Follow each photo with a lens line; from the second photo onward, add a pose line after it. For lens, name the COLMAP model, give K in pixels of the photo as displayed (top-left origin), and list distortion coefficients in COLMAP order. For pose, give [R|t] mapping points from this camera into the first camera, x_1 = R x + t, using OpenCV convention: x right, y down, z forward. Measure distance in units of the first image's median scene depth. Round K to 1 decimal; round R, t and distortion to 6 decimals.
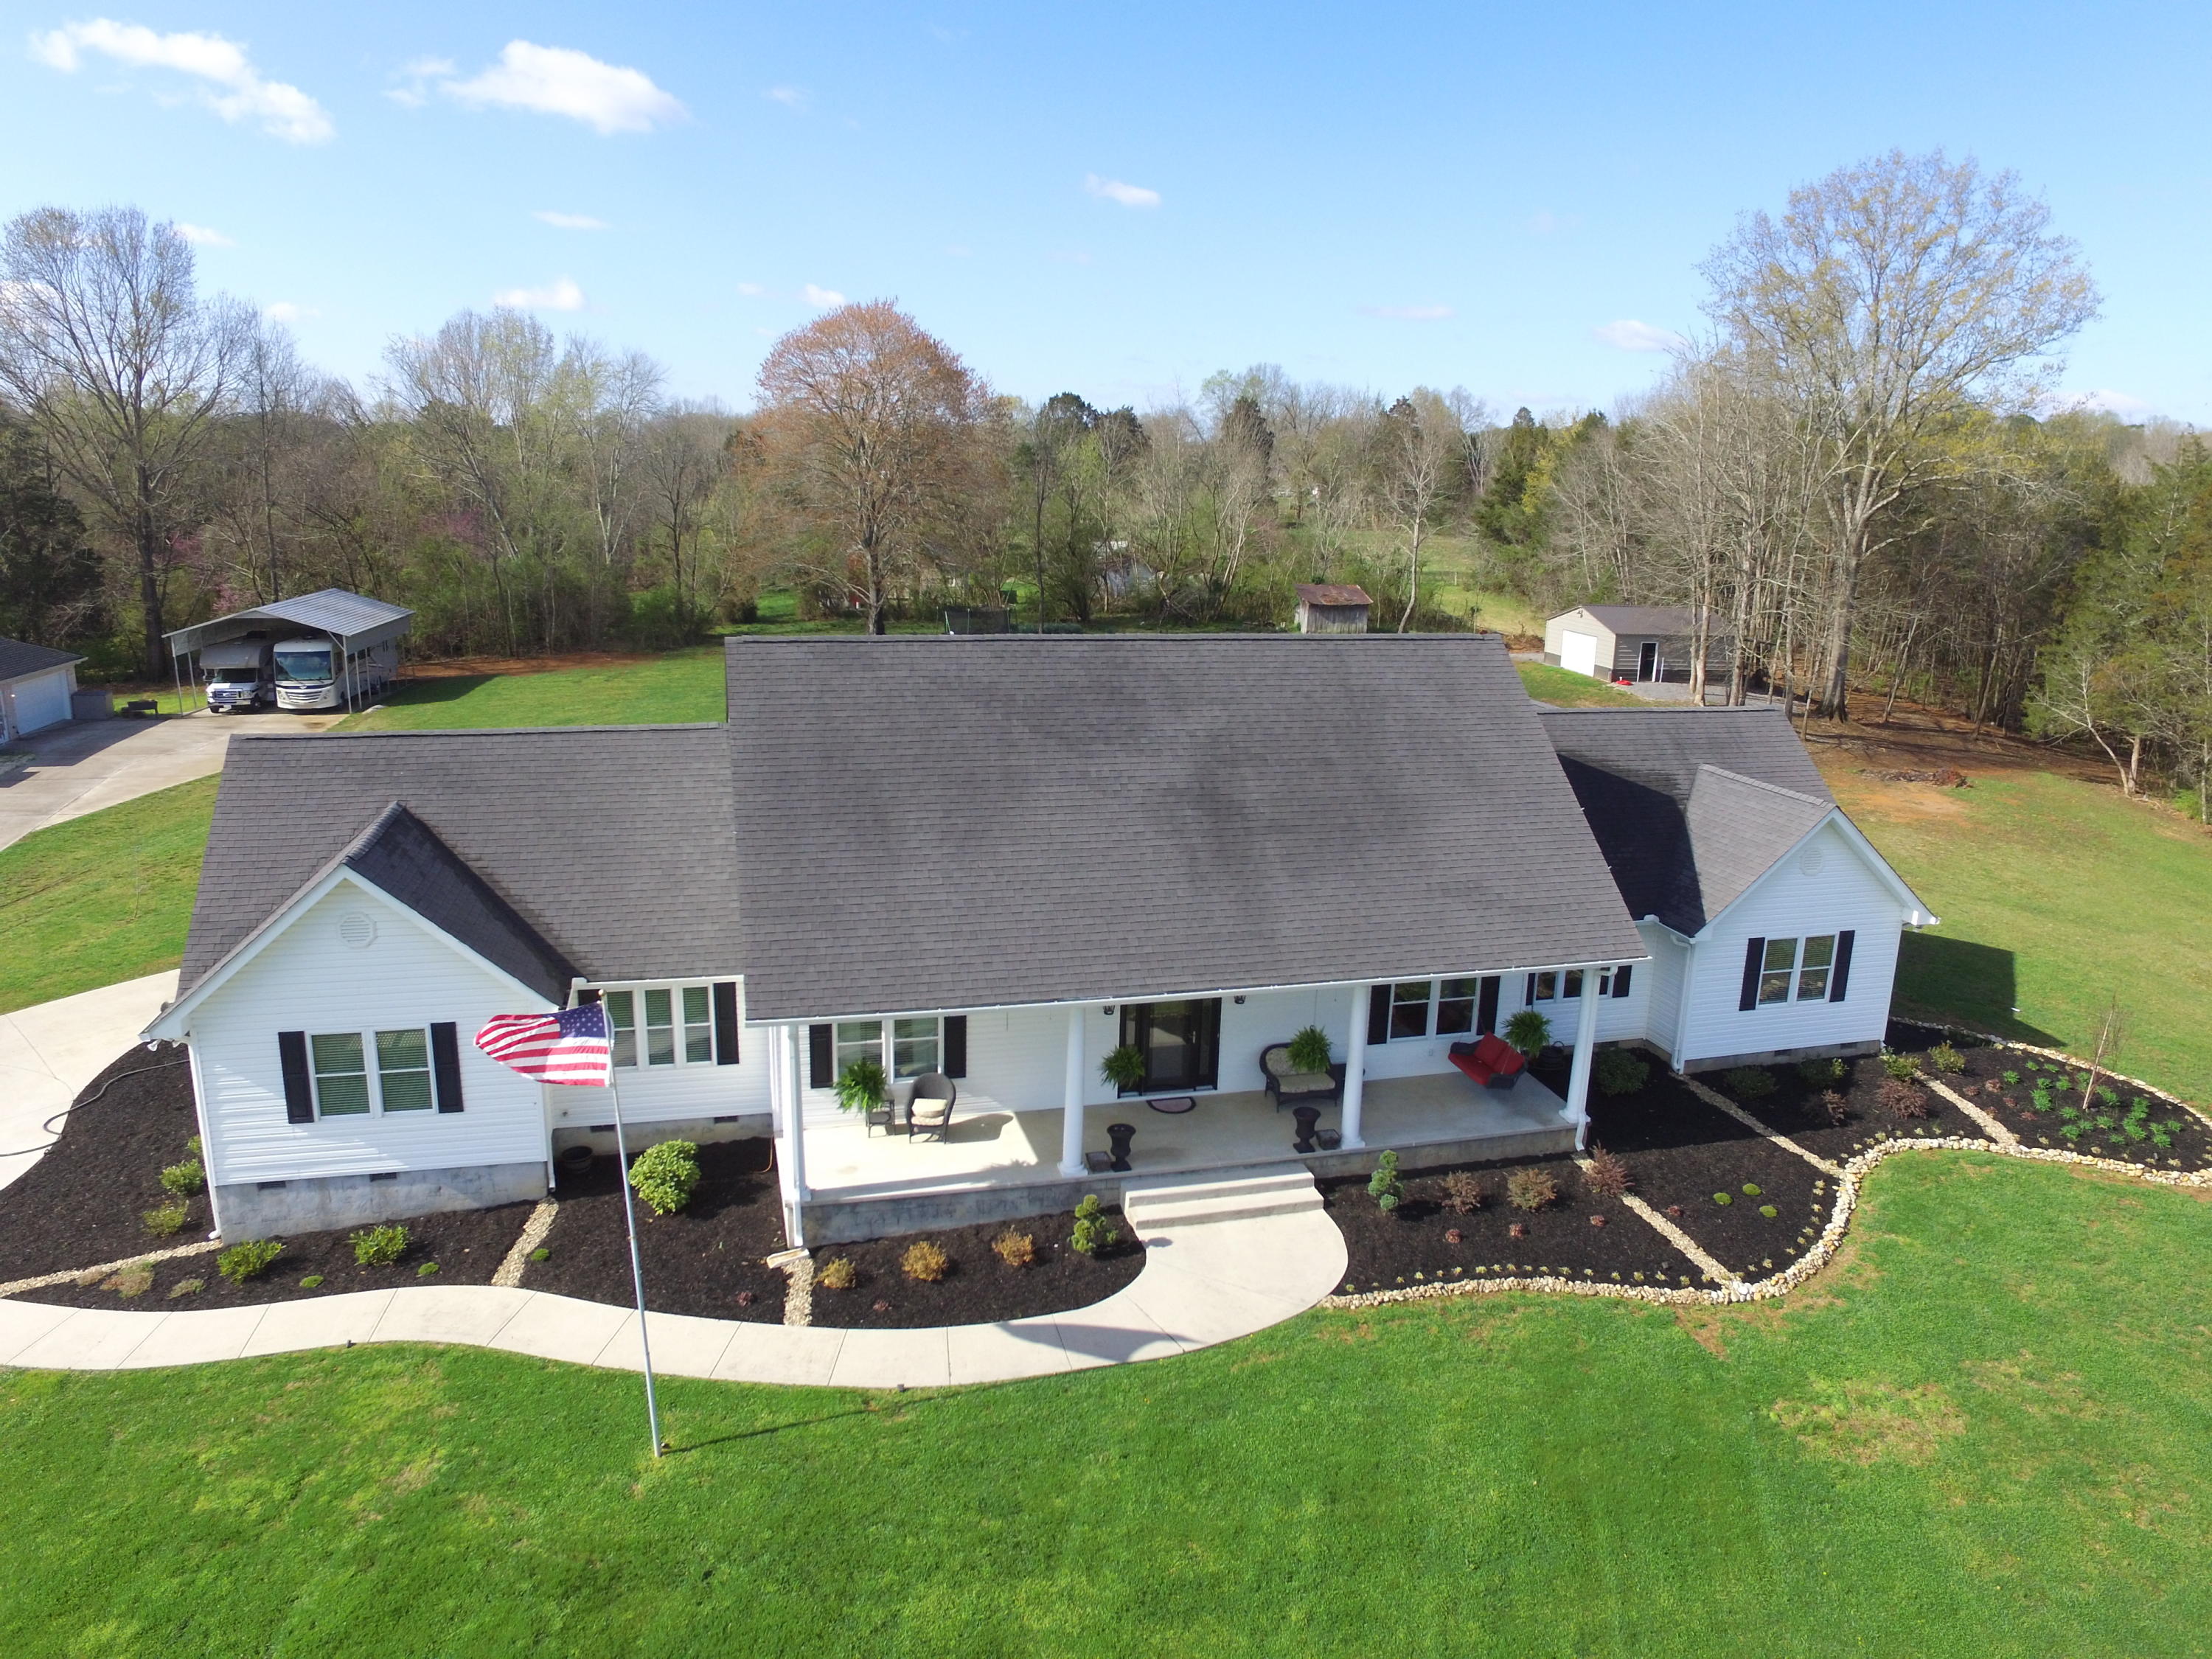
lens RADIAL K [[1482.8, 0, 1106.0], [0, 1482.8, 829.5], [0, 0, 1]] dist [-0.126305, 0.088687]
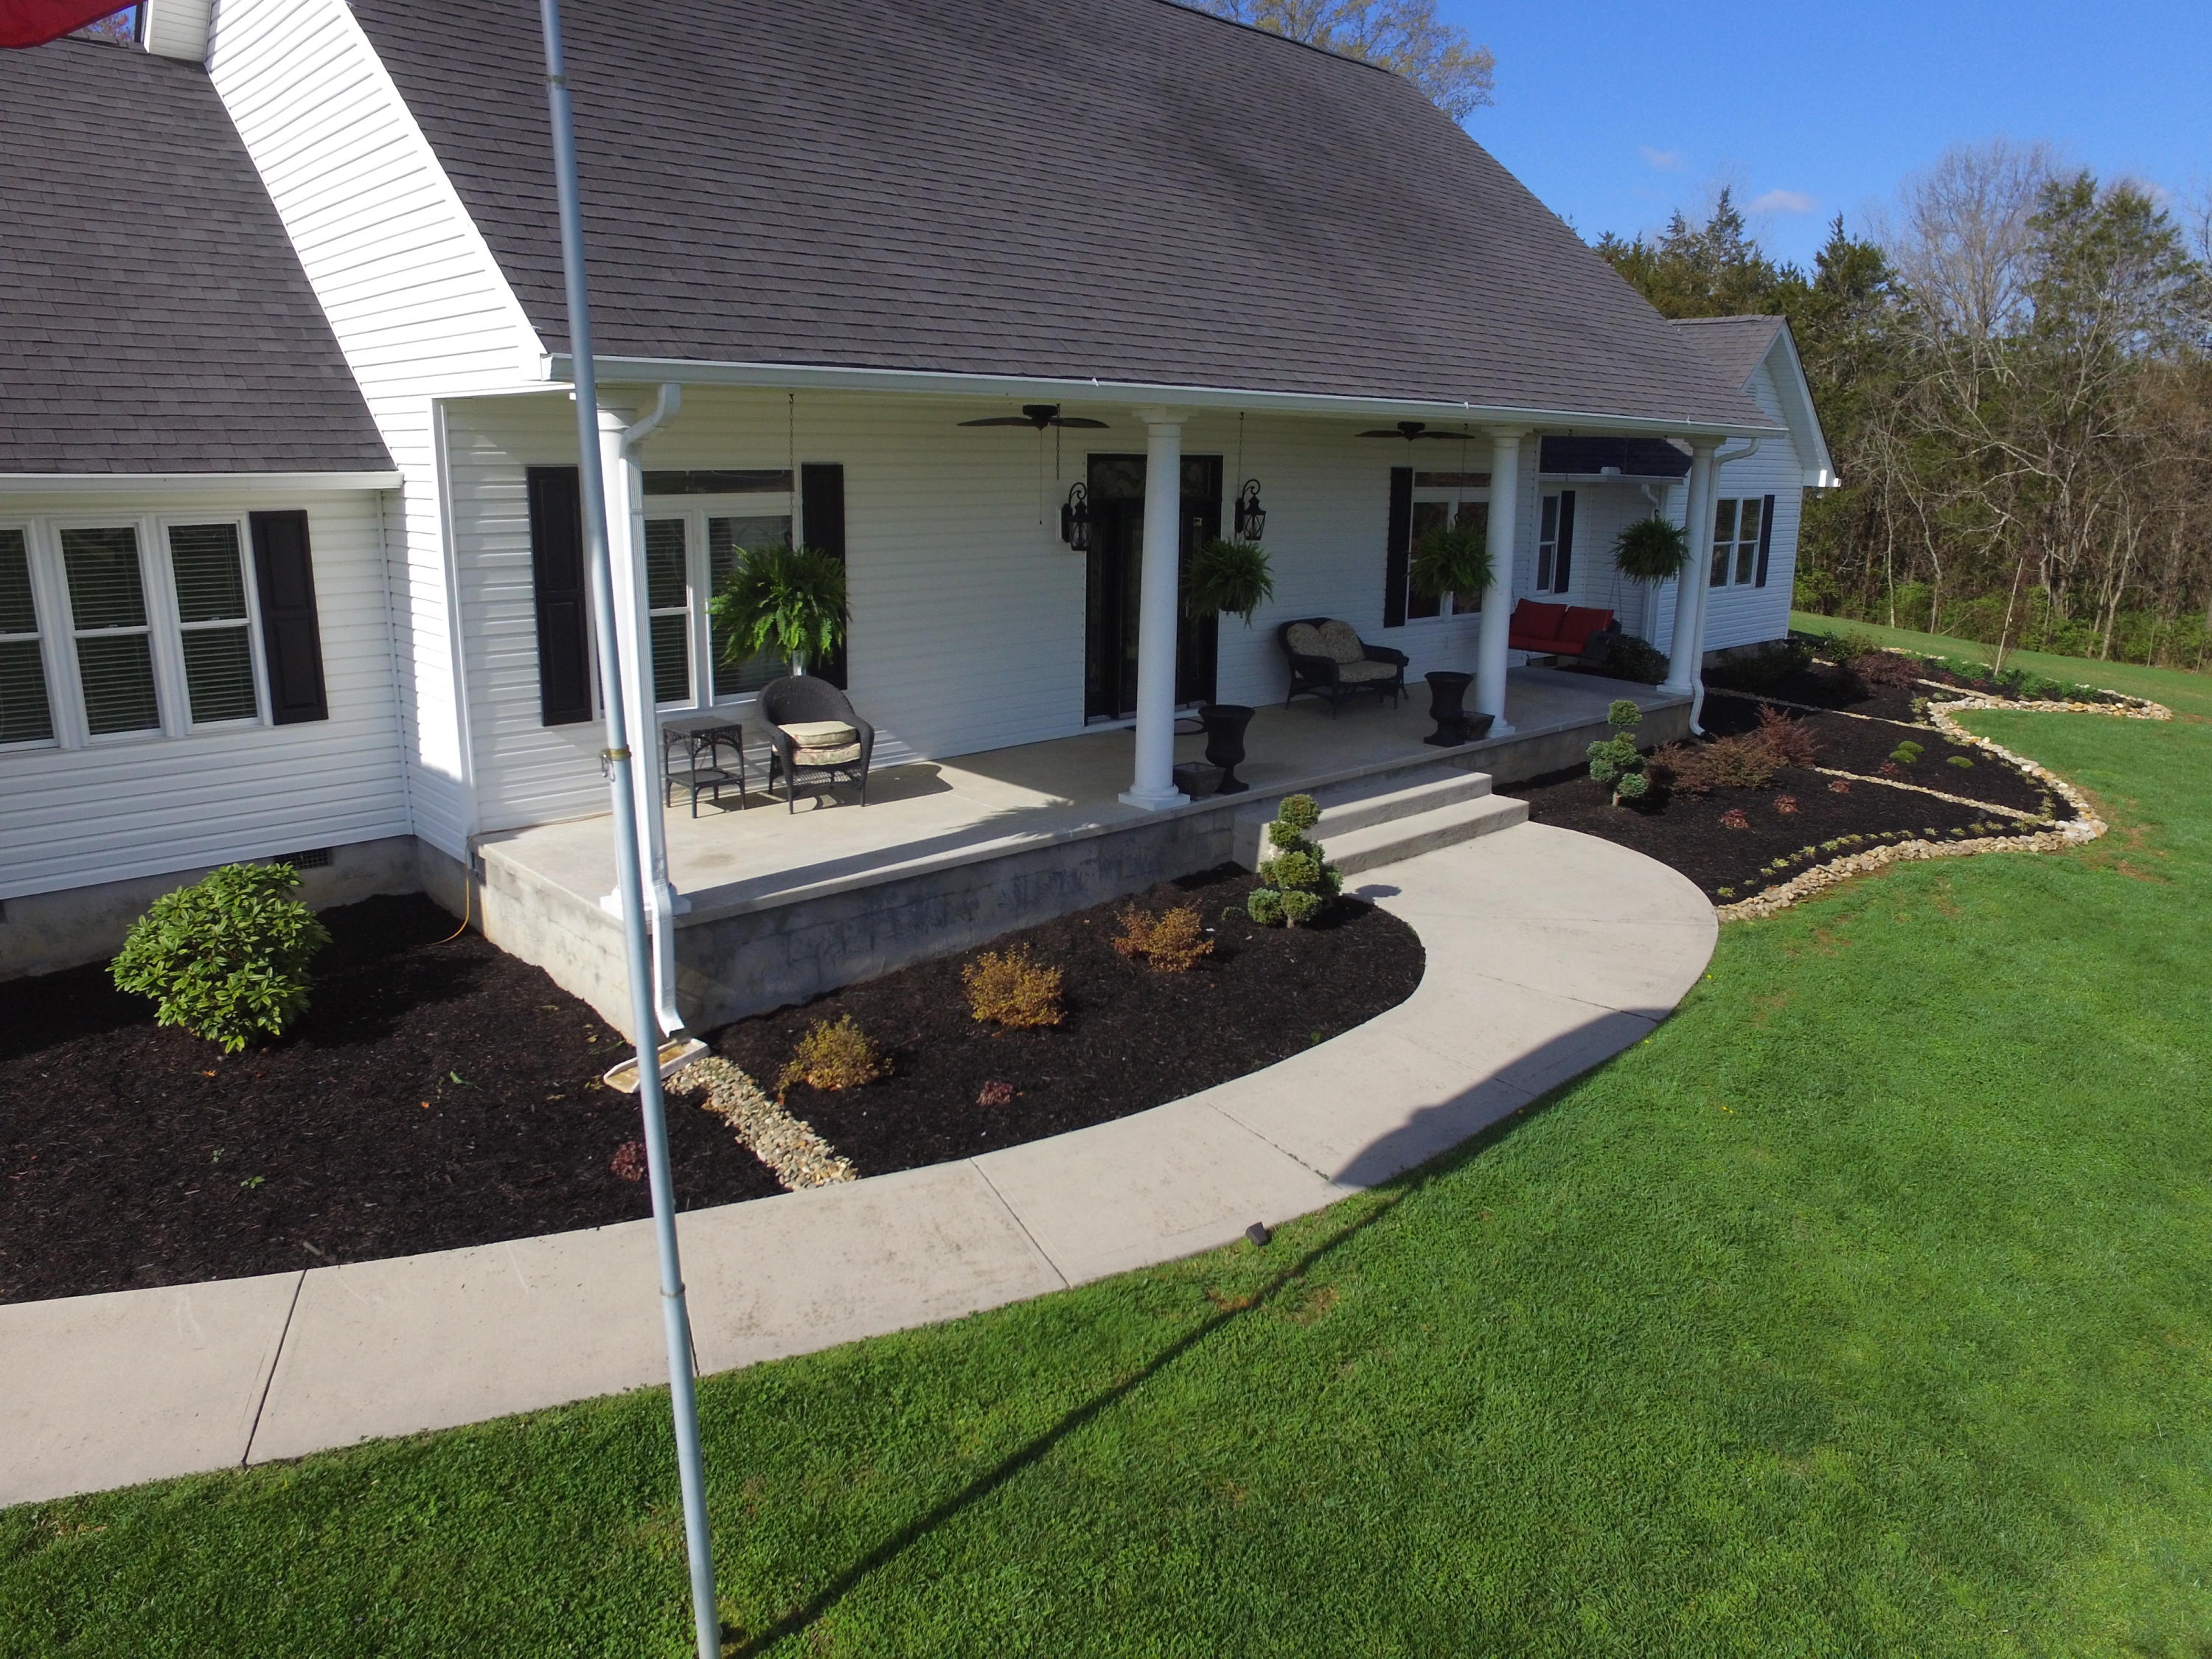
lens RADIAL K [[1482.8, 0, 1106.0], [0, 1482.8, 829.5], [0, 0, 1]] dist [-0.126305, 0.088687]
pose [[0.879046, -0.130558, 0.458511, -0.258996], [0.119265, 0.991412, 0.053645, 0.205562], [-0.461577, 0.007528, 0.887068, 0.548076]]
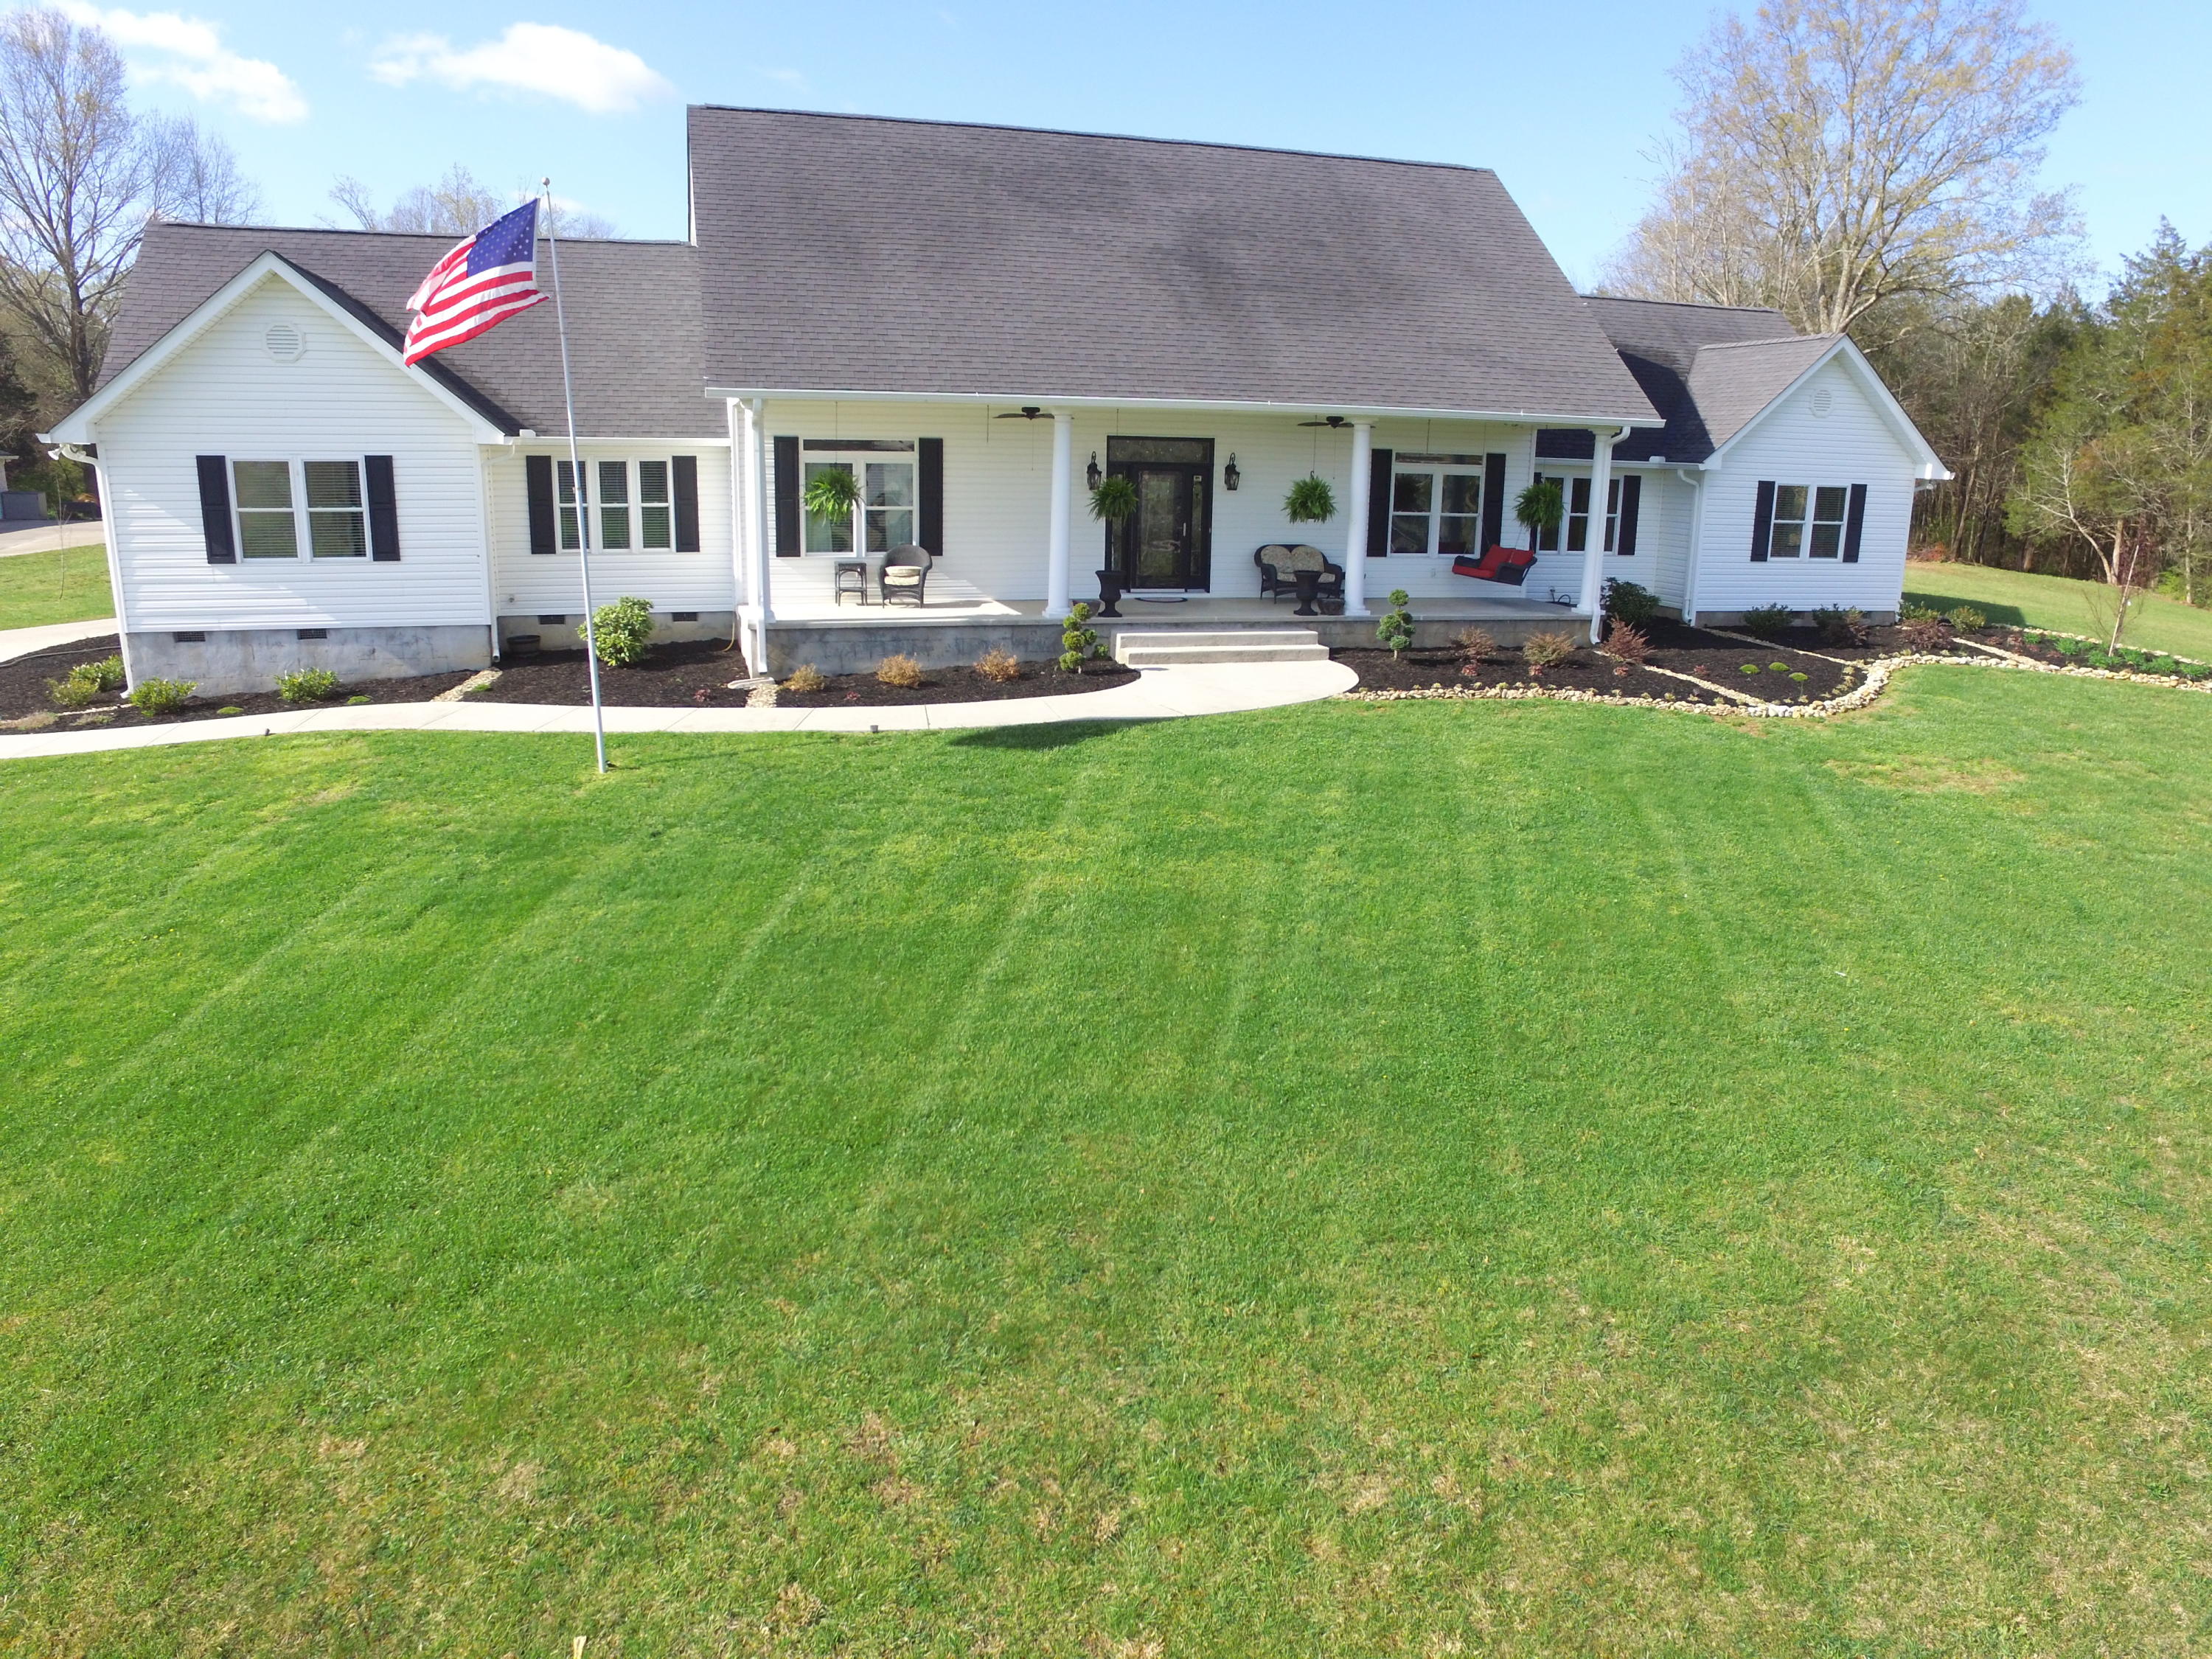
lens RADIAL K [[1482.8, 0, 1106.0], [0, 1482.8, 829.5], [0, 0, 1]] dist [-0.126305, 0.088687]
pose [[0.999689, -0.011643, 0.022053, -0.014523], [0.011432, 0.999888, 0.009668, 0.346600], [-0.022163, -0.009413, 0.999710, 0.063243]]
